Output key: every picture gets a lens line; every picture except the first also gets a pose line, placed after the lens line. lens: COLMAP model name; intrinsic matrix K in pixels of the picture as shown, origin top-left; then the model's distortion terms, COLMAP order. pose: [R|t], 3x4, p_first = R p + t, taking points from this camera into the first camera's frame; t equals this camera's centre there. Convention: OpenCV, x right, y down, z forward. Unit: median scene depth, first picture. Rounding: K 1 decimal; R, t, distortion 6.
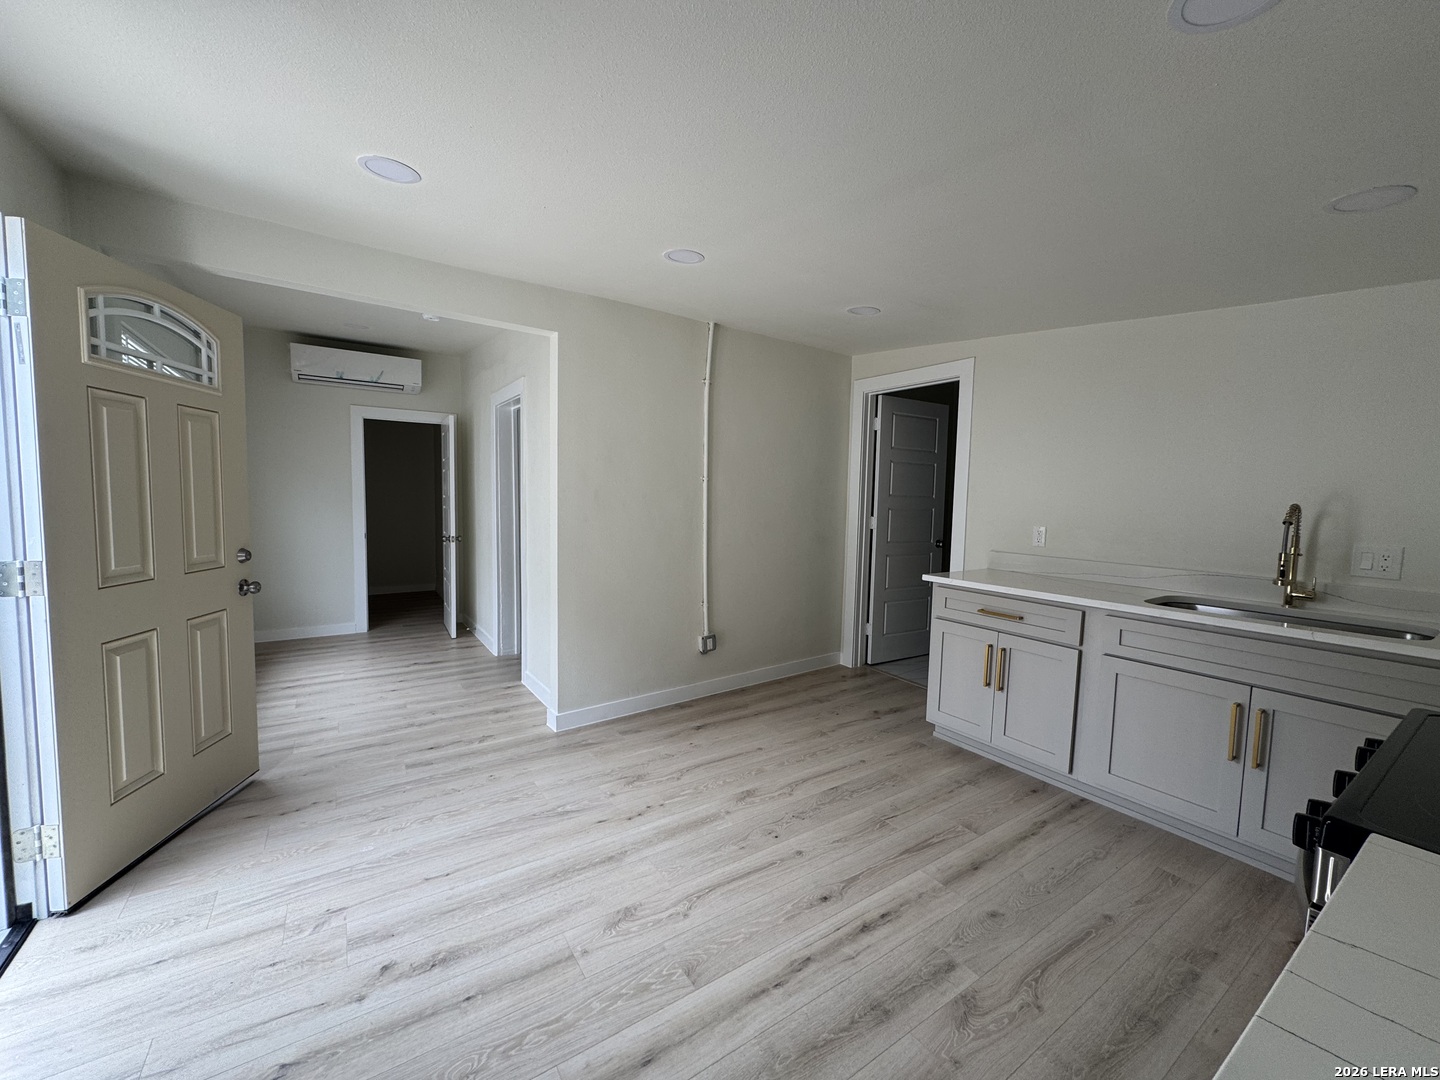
lens RADIAL K [[572.7, 0, 721.2], [0, 572.7, 538.7], [0, 0, 1]] dist [-0.001896, 0.000416]
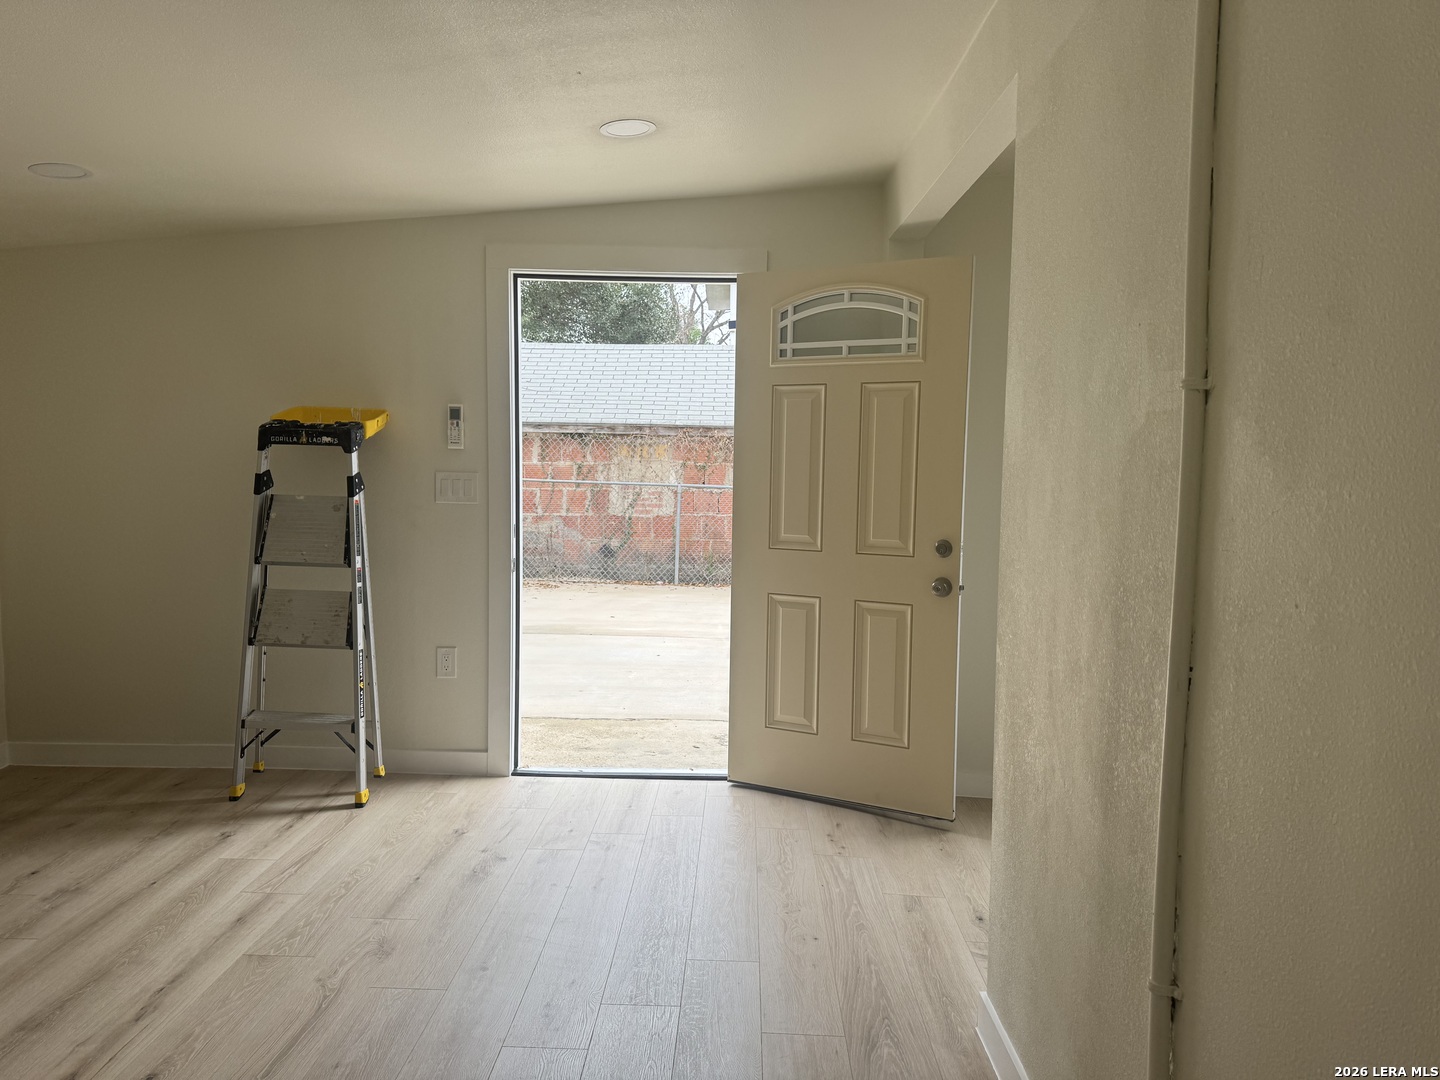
lens RADIAL K [[1012.5, 0, 722.4], [0, 1012.5, 542.4], [0, 0, 1]] dist [0.033822, -0.035335]
pose [[-0.573654, 0.036292, -0.818293, 0.700461], [-0.087602, 0.990570, 0.105345, -0.136755], [0.814400, 0.132115, -0.565065, 2.012521]]
